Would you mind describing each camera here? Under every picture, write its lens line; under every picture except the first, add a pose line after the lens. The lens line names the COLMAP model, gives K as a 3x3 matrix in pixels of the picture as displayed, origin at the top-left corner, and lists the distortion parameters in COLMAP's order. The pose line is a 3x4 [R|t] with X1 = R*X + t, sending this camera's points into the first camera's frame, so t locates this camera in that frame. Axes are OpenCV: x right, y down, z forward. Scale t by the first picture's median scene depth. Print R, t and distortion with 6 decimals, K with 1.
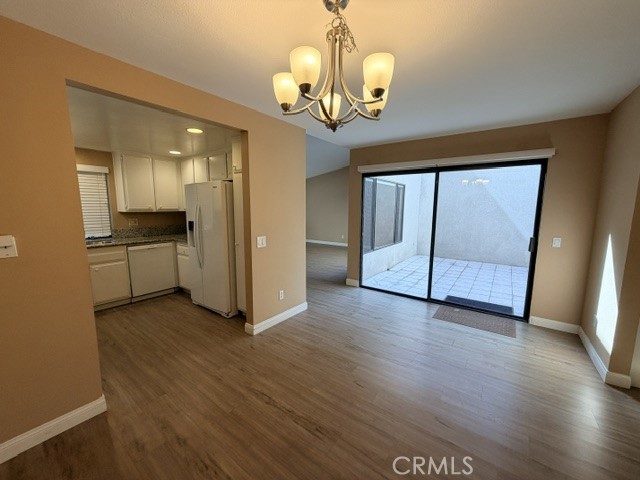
lens RADIAL K [[254.8, 0, 320.0], [0, 254.8, 240.0], [0, 0, 1]] dist [0.000947, 0.000205]
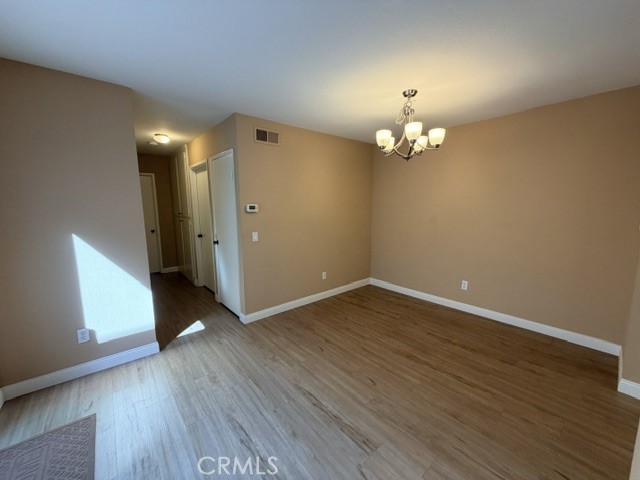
lens RADIAL K [[254.8, 0, 320.0], [0, 254.8, 240.0], [0, 0, 1]] dist [0.000947, 0.000205]
pose [[-0.973817, -0.032462, 0.225004, 0.130890], [0.030275, 0.962418, 0.269878, -0.218467], [-0.225309, 0.269624, -0.936237, 1.677882]]
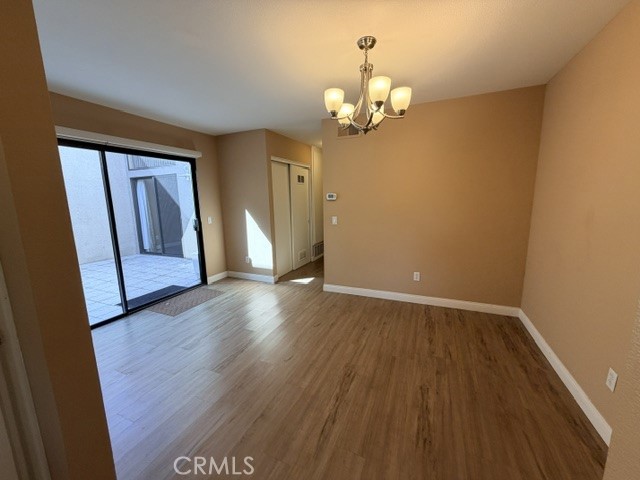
lens RADIAL K [[254.8, 0, 320.0], [0, 254.8, 240.0], [0, 0, 1]] dist [0.000947, 0.000205]
pose [[-0.217333, -0.160224, 0.962858, -0.752124], [0.149606, 0.969313, 0.195066, -0.091626], [-0.964564, 0.186443, -0.186693, 0.902487]]
